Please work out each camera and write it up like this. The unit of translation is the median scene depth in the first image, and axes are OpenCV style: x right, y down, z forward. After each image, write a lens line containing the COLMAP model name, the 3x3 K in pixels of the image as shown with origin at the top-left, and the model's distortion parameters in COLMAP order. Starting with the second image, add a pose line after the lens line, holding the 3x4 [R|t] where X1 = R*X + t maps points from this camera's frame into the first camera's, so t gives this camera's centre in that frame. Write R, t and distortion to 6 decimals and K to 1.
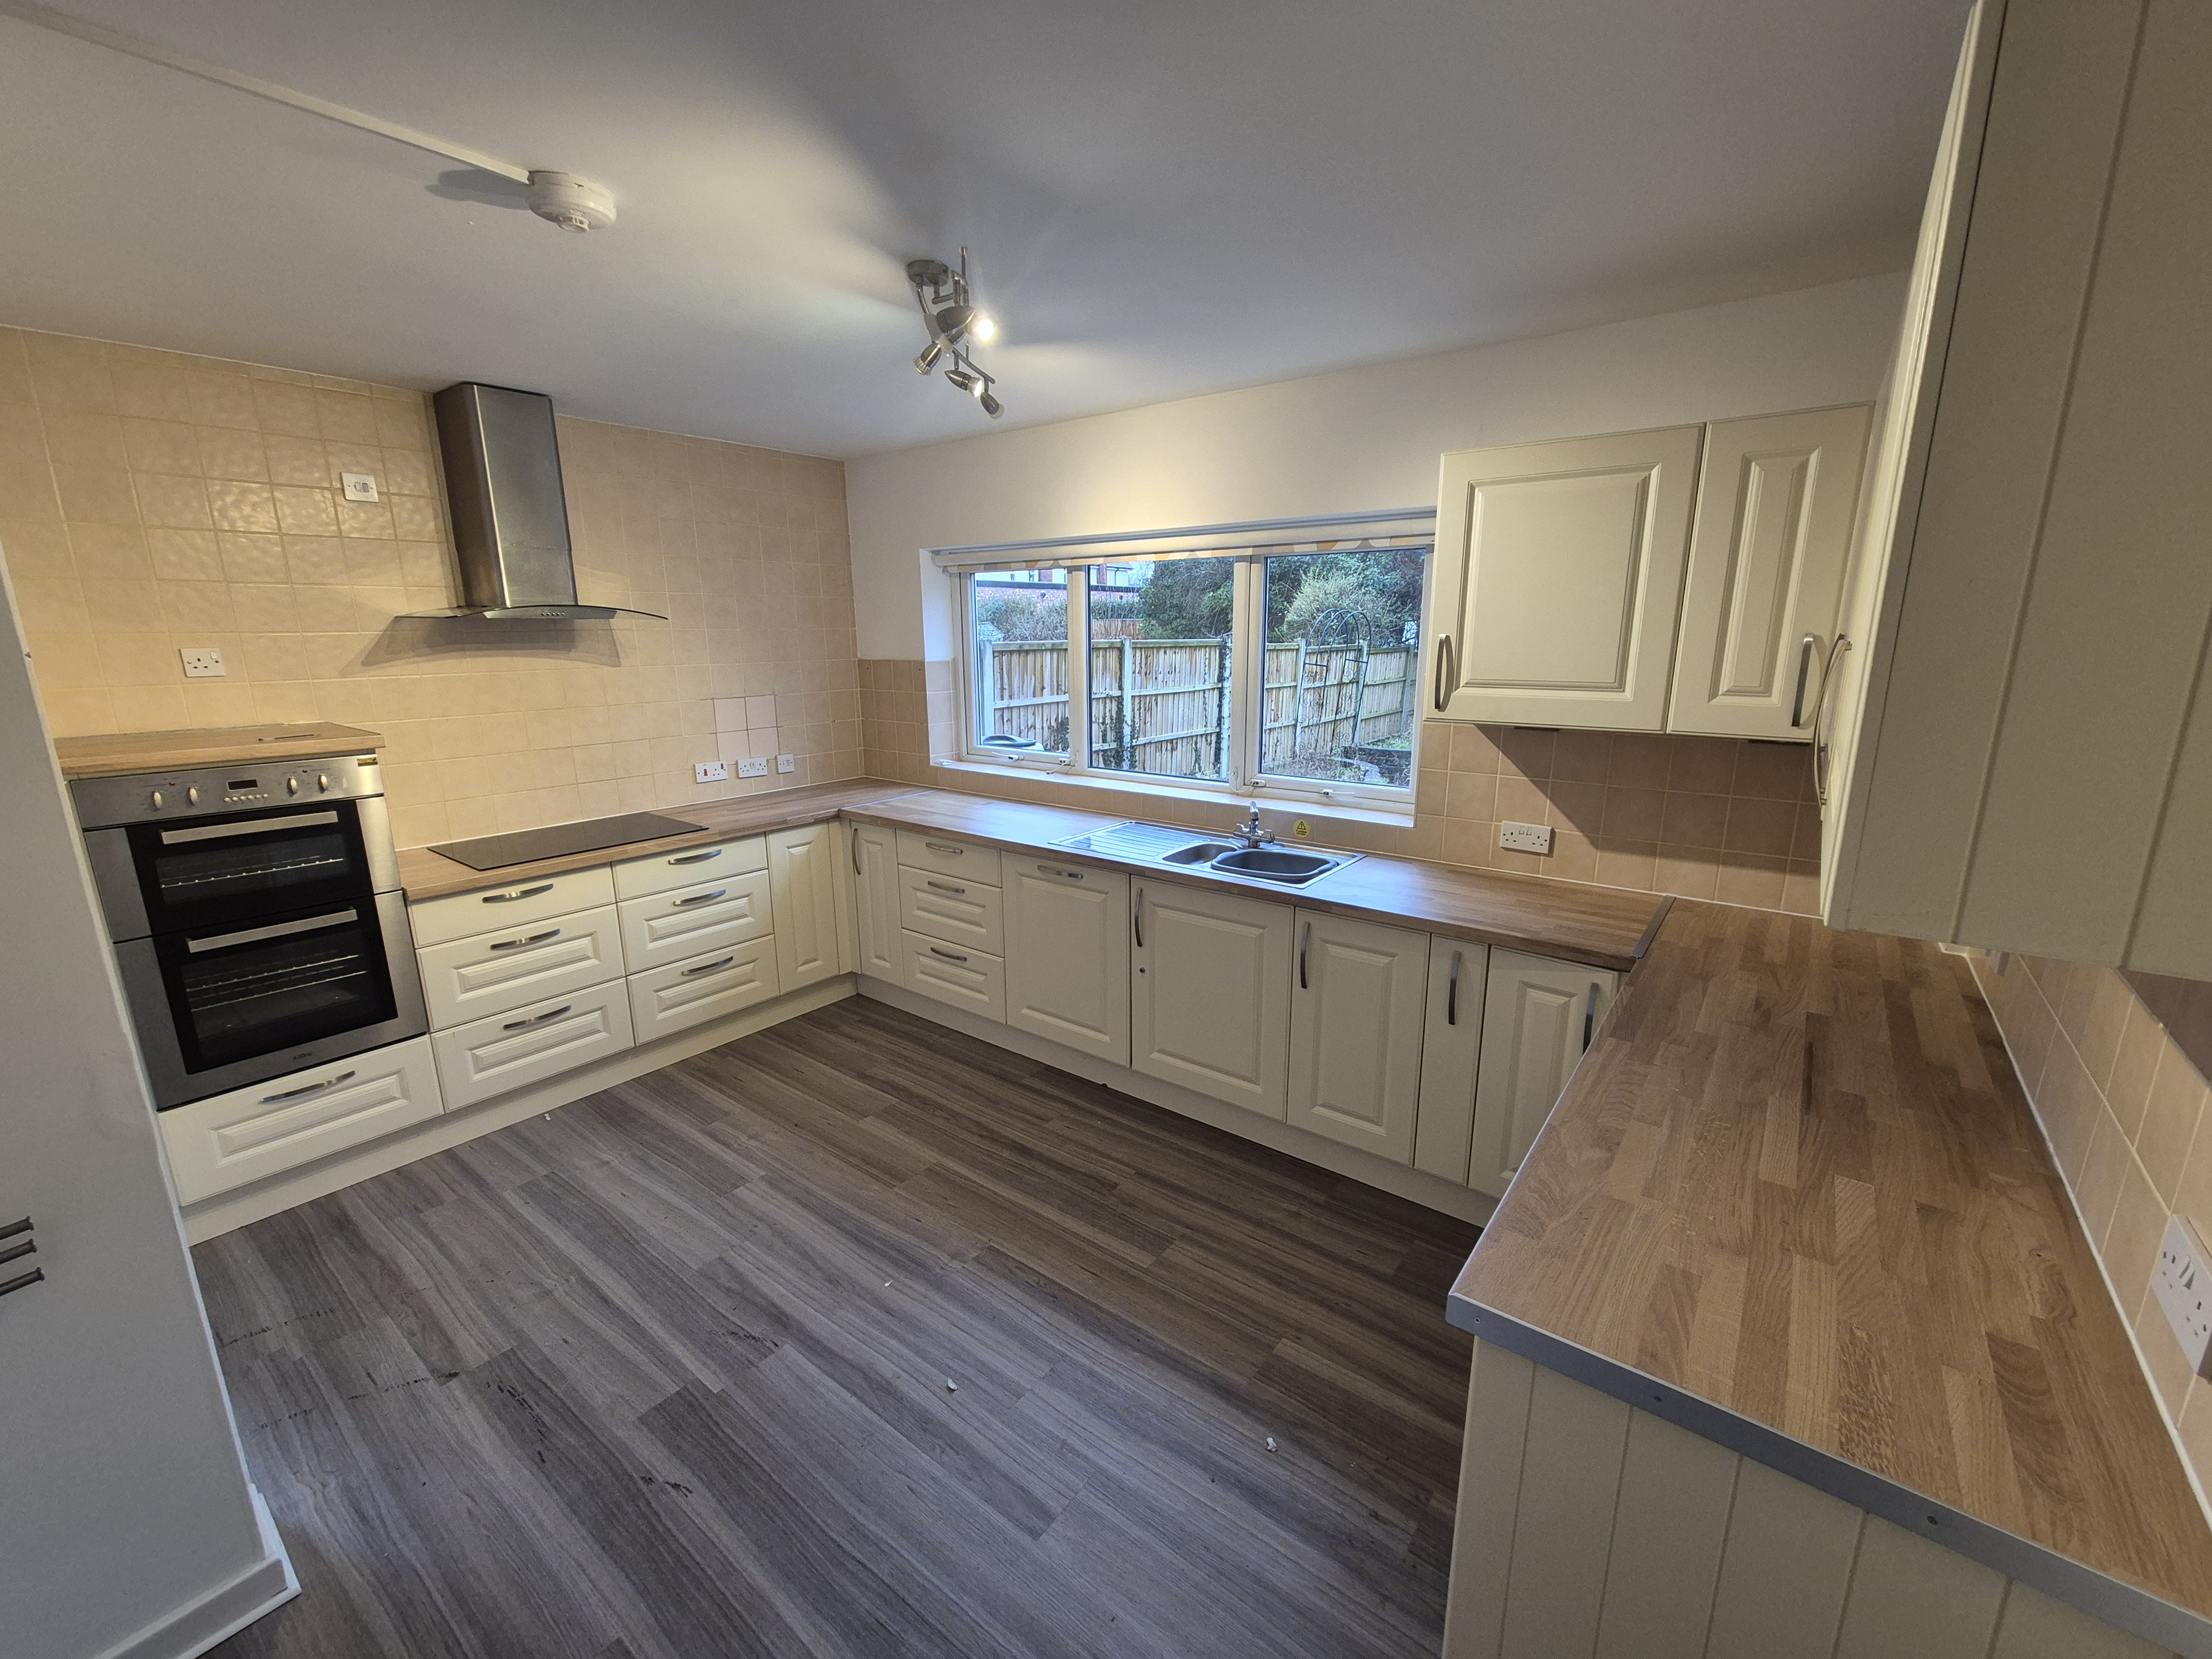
lens RADIAL K [[904.6, 0, 1108.6], [0, 904.6, 833.3], [0, 0, 1]] dist [0.001802, -0.001185]
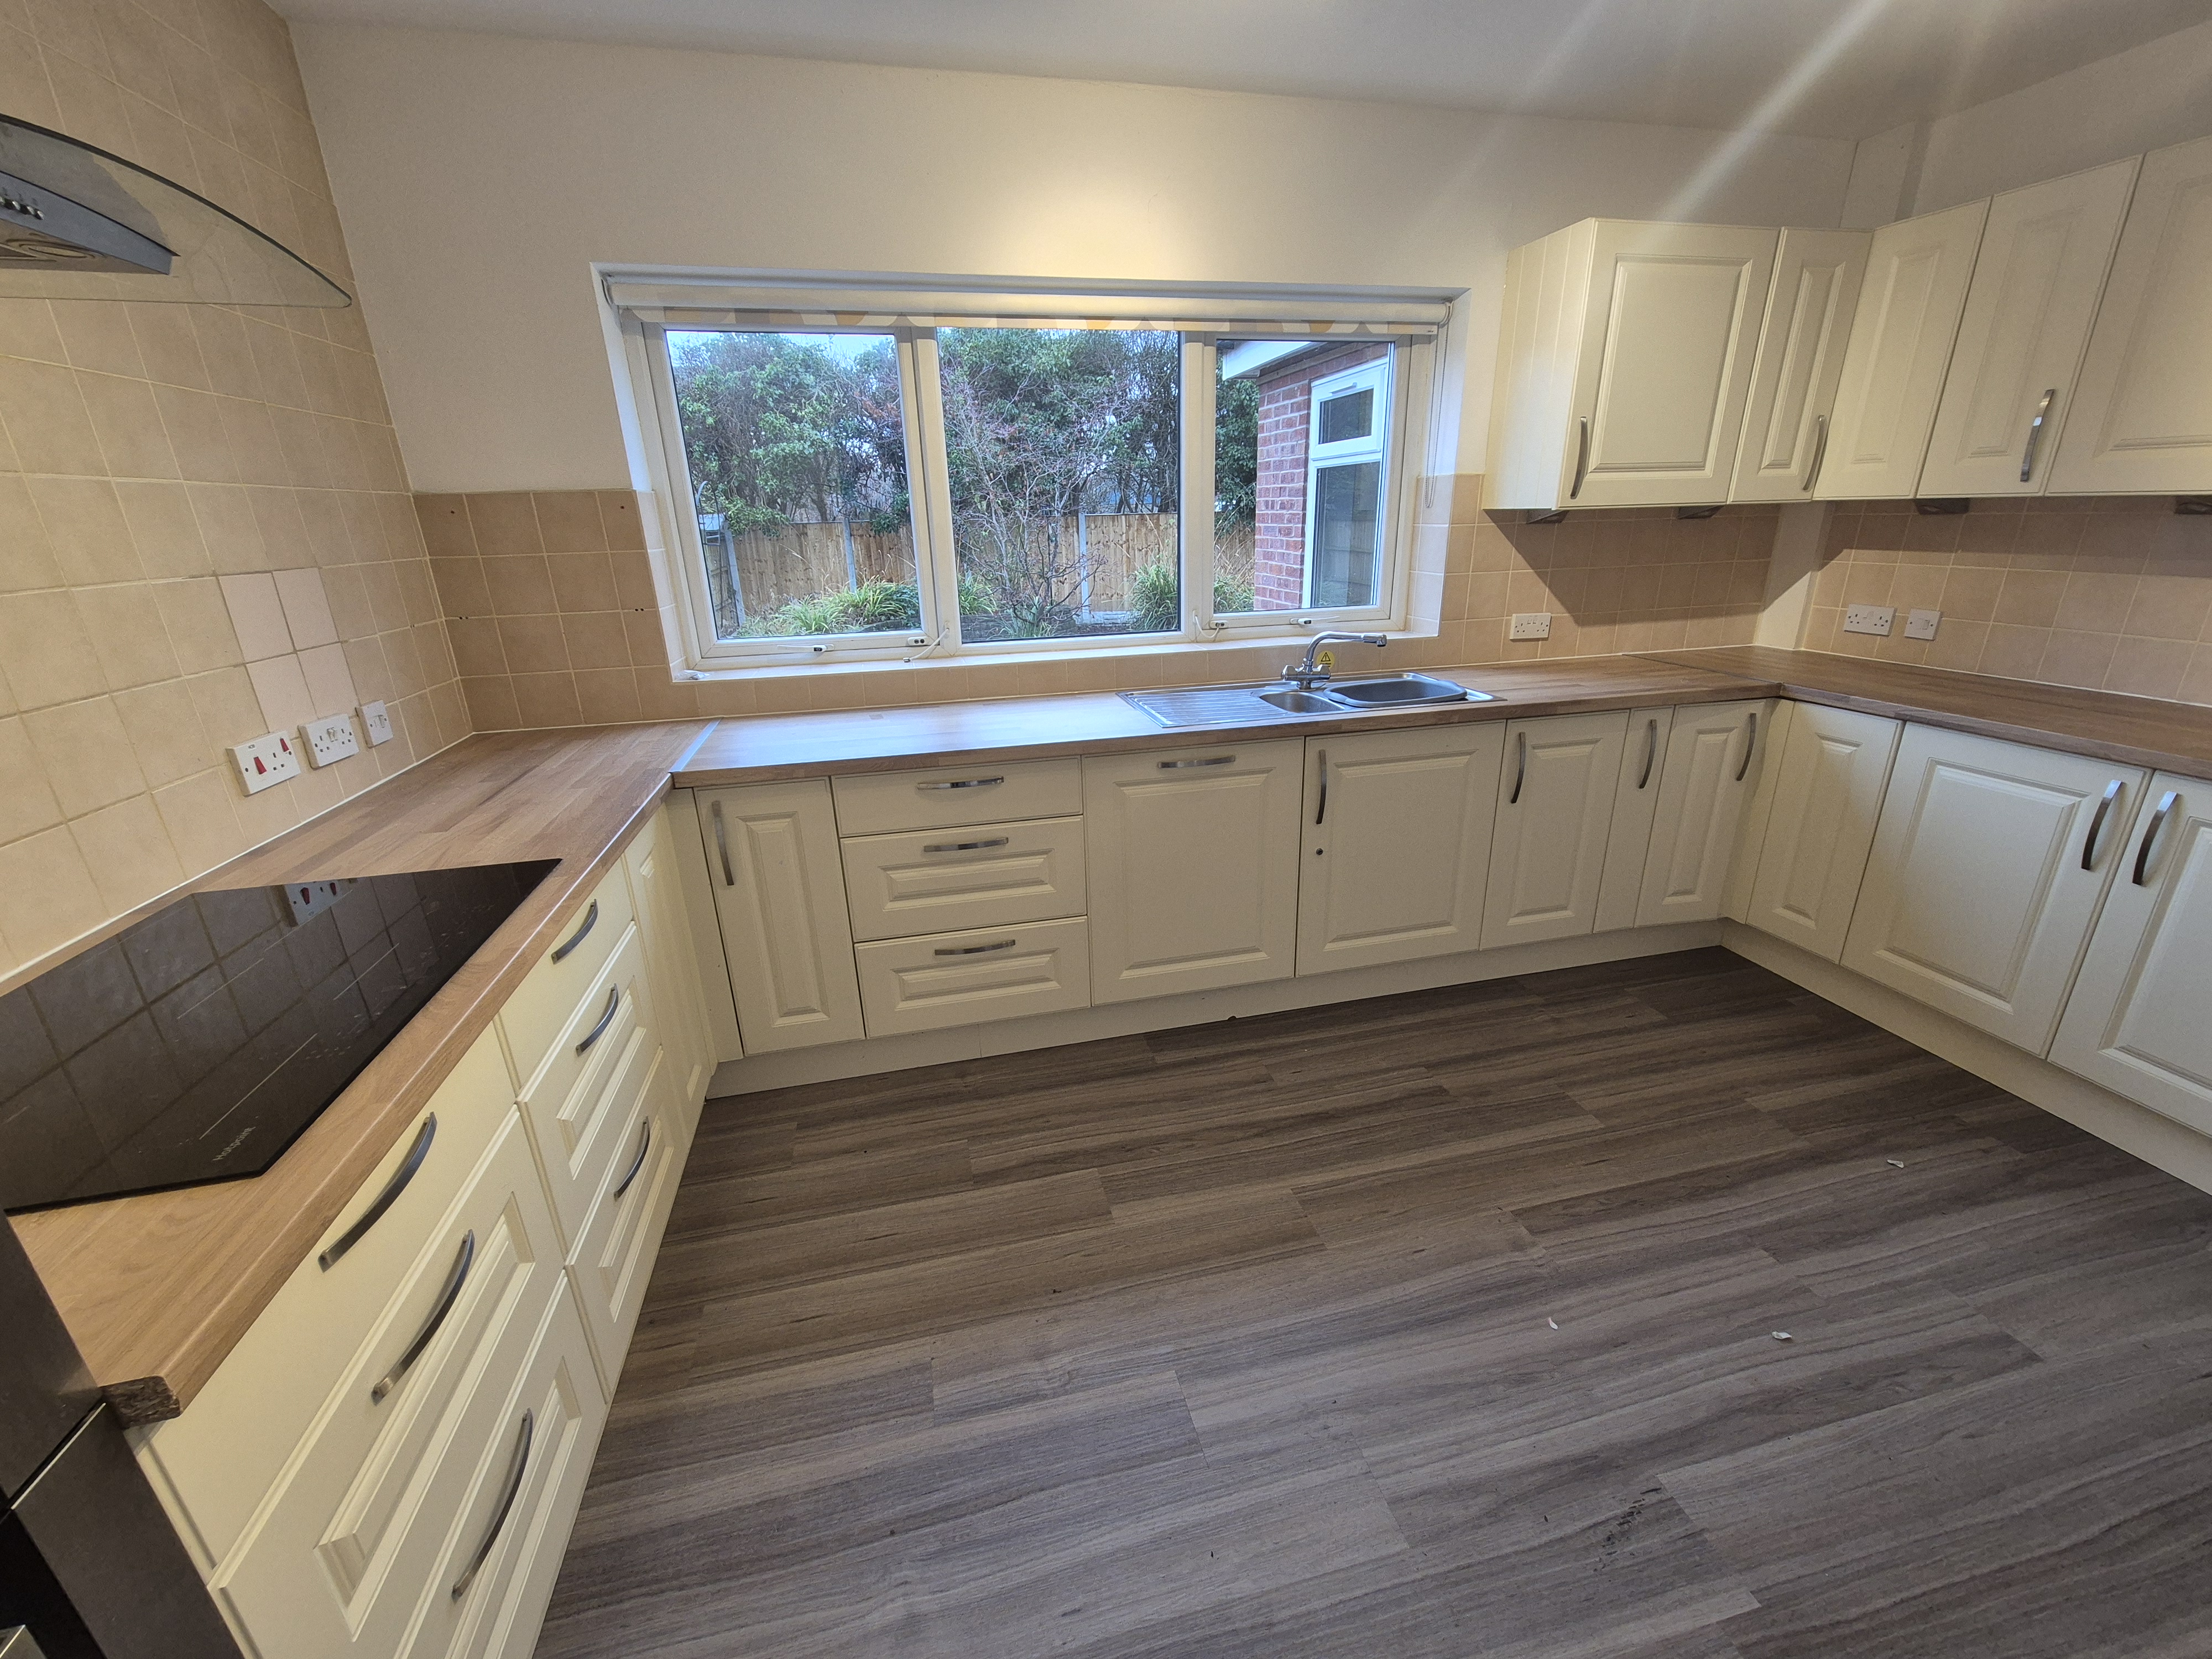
lens RADIAL K [[904.6, 0, 1111.8], [0, 904.6, 838.5], [0, 0, 1]] dist [0.001802, -0.001185]
pose [[0.629002, -0.272714, 0.728000, -0.697382], [0.193770, 0.961893, 0.192912, -0.055653], [-0.752868, 0.019723, 0.657876, 0.631554]]
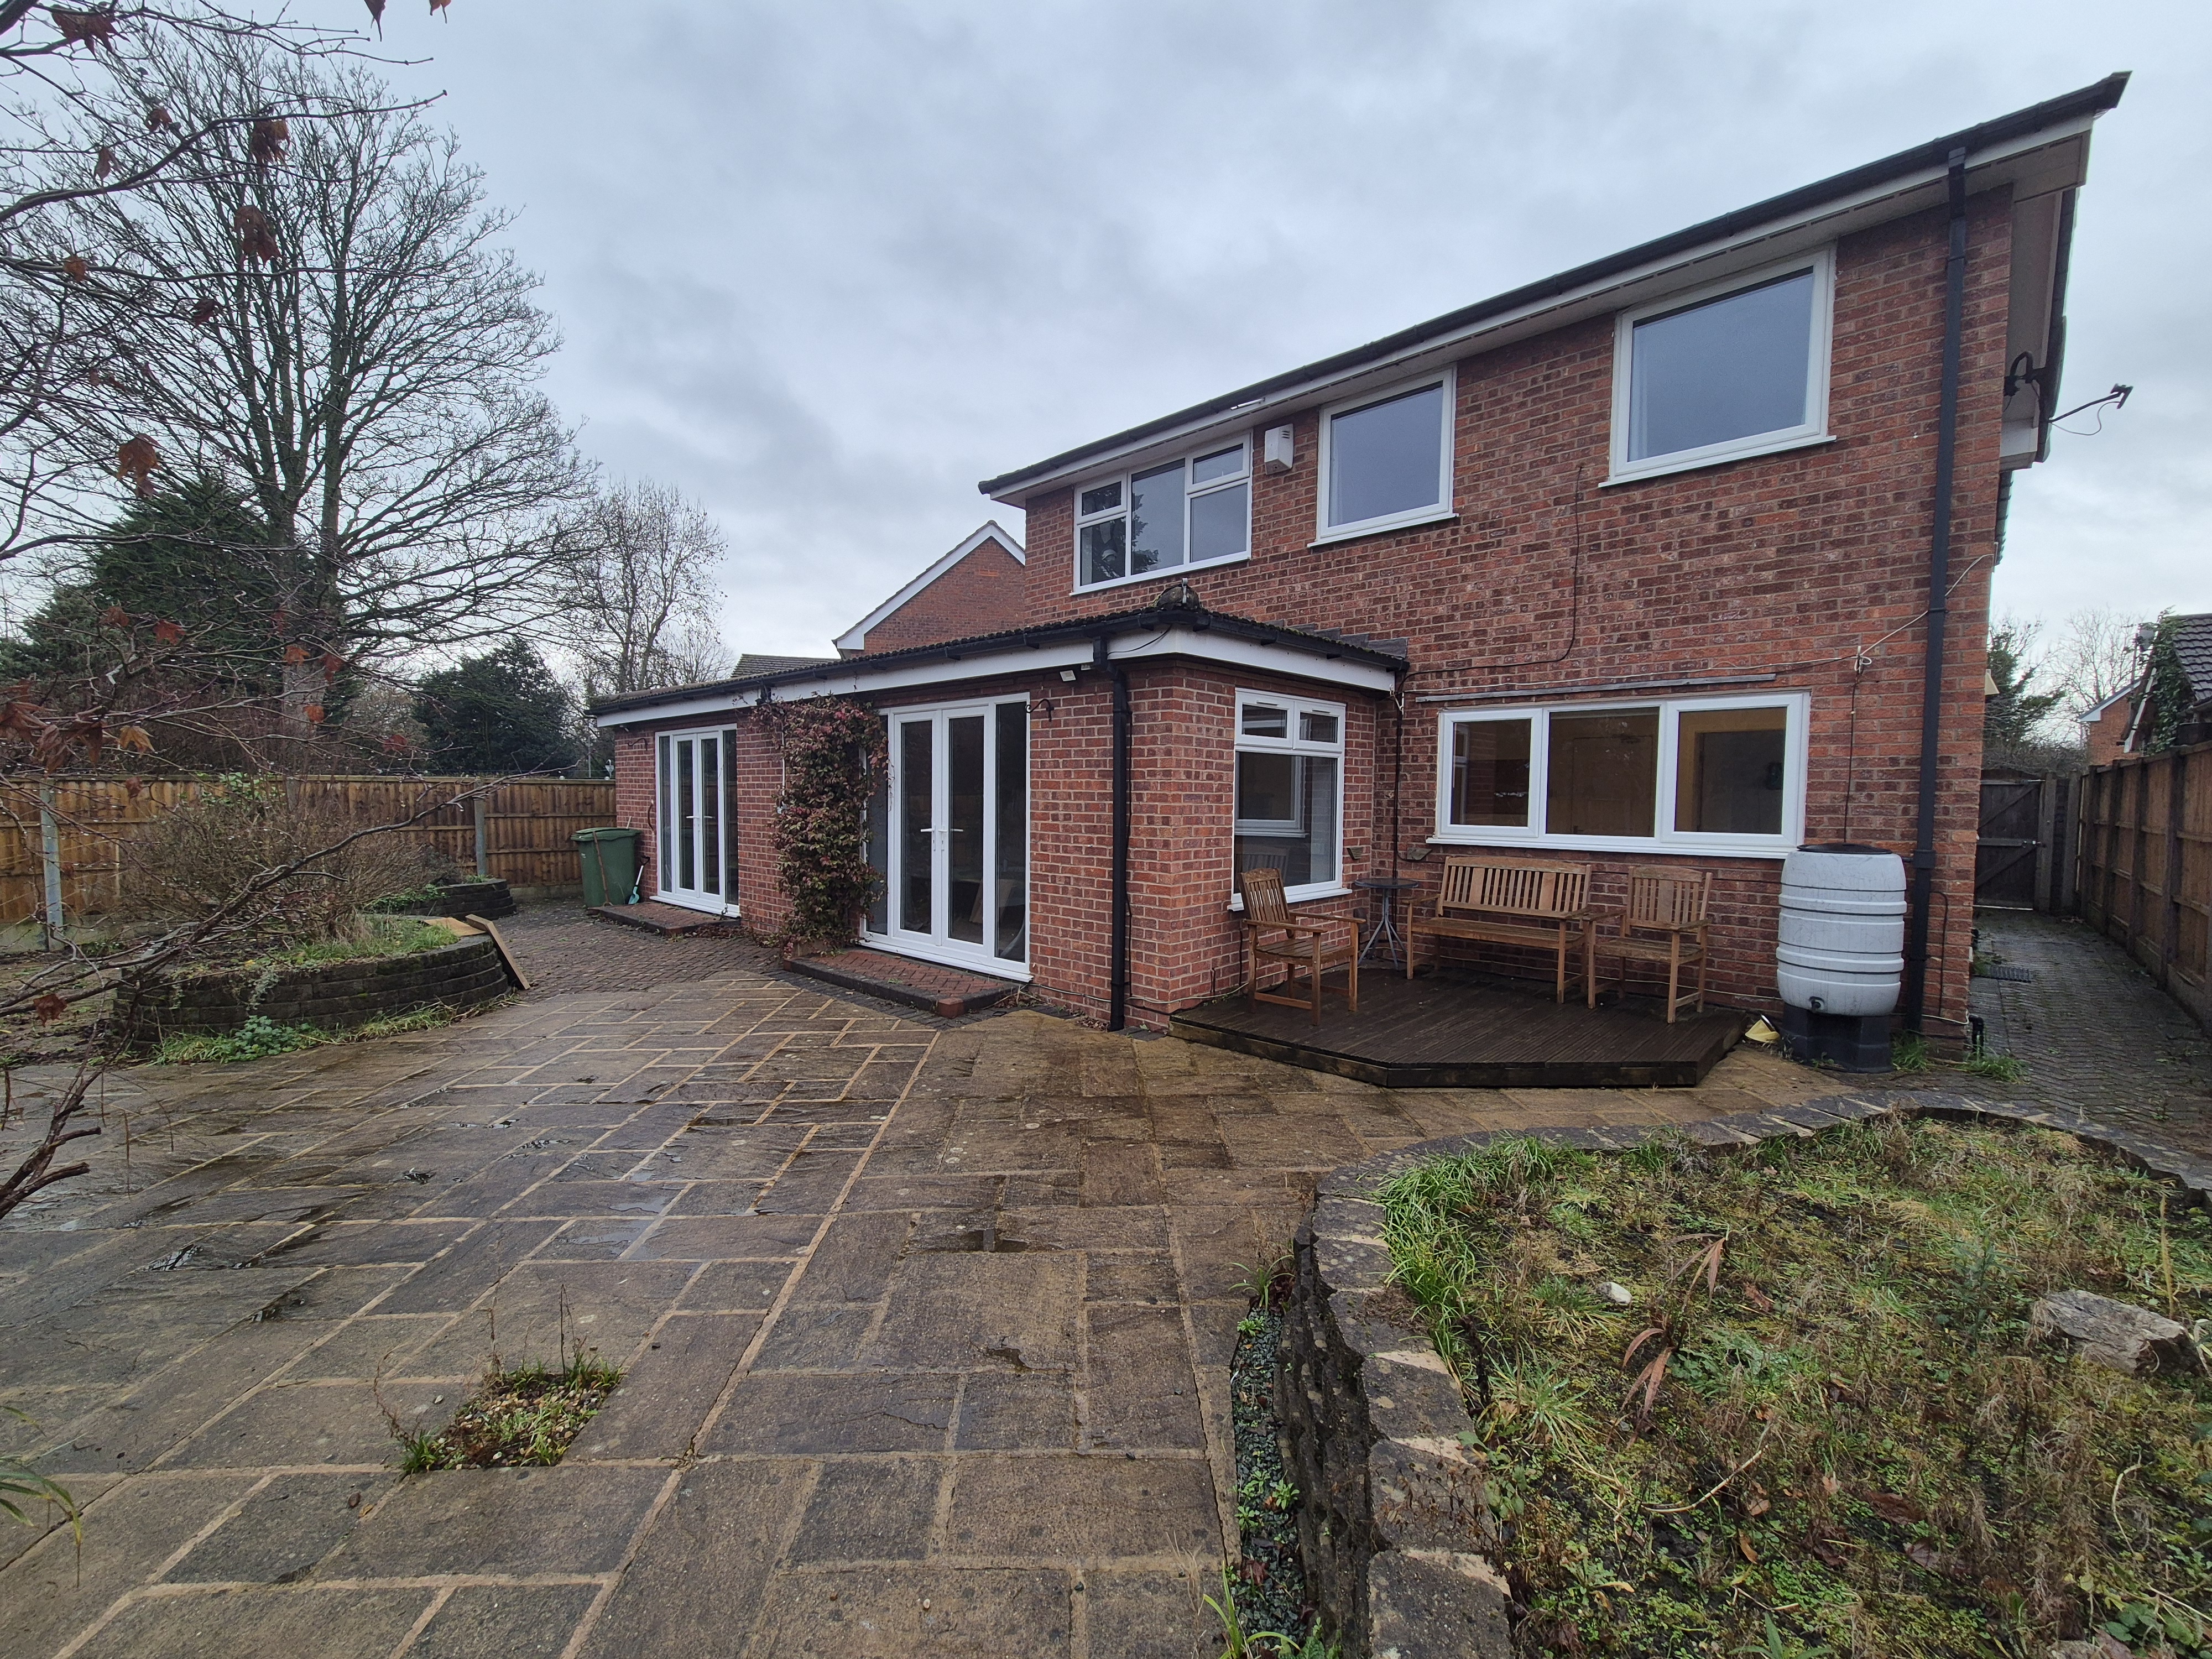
lens RADIAL K [[904.6, 0, 1119.3], [0, 904.6, 829.8], [0, 0, 1]] dist [0.001802, -0.001185]
pose [[-0.994289, -0.006323, 0.106531, 1.029397], [0.021940, 0.964807, 0.262043, -0.717290], [-0.104438, 0.262884, -0.959158, 3.617726]]
